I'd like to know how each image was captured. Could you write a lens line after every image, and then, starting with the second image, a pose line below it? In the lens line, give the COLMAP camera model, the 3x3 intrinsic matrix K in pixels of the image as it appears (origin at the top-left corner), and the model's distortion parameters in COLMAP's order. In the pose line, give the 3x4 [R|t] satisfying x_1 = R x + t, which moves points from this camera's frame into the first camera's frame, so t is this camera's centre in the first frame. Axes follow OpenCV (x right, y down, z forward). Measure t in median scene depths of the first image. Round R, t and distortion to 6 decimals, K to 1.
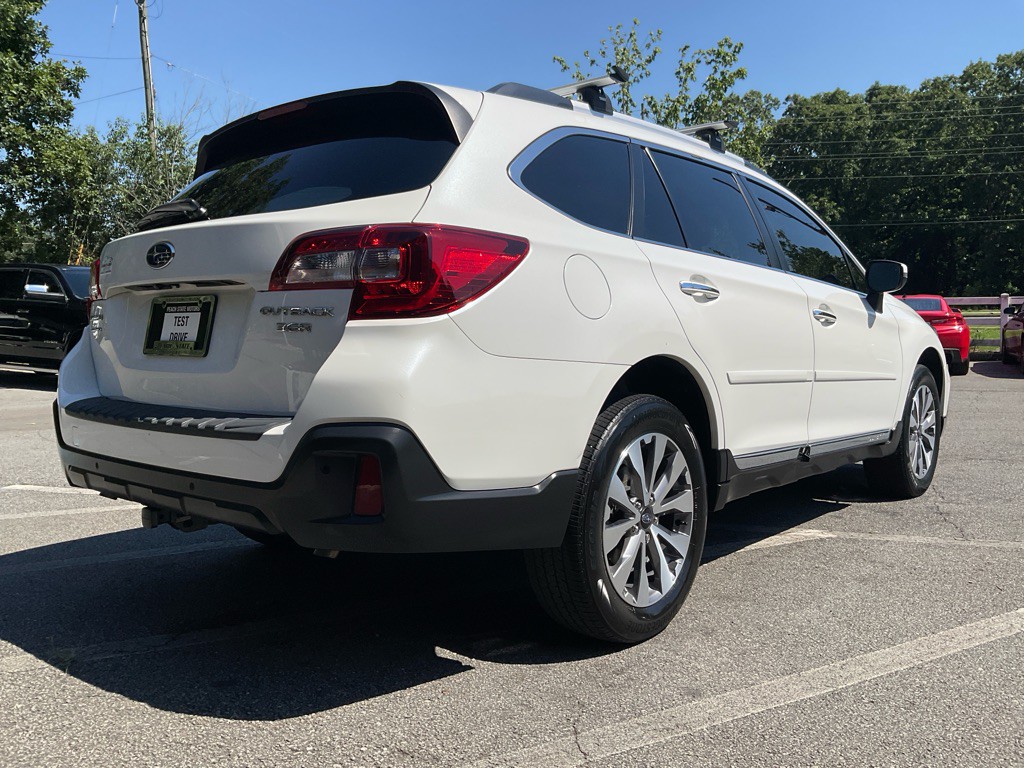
lens RADIAL K [[865.7, 0, 509.3], [0, 865.7, 383.8], [0, 0, 1]] dist [0.016466, -0.033144]
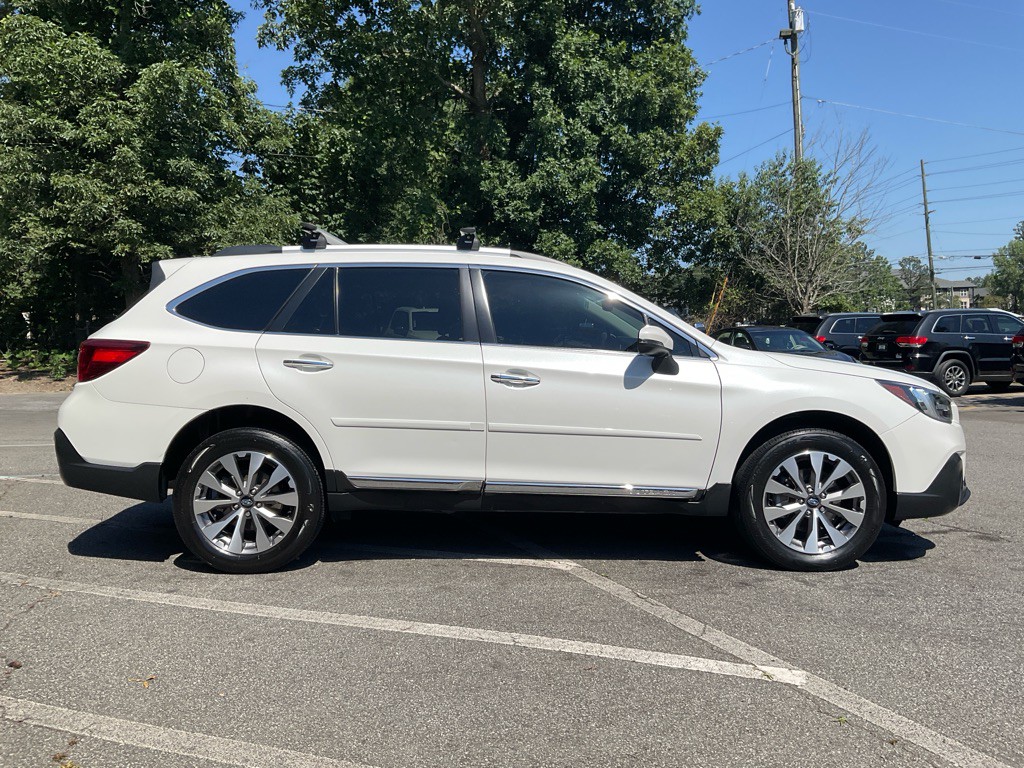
lens RADIAL K [[865.7, 0, 504.2], [0, 865.7, 387.0], [0, 0, 1]] dist [0.016466, -0.033144]
pose [[0.645266, 0.035714, -0.763123, 1.627352], [-0.044968, 0.998950, 0.008728, -0.097090], [0.762634, 0.028684, 0.646194, 0.270242]]
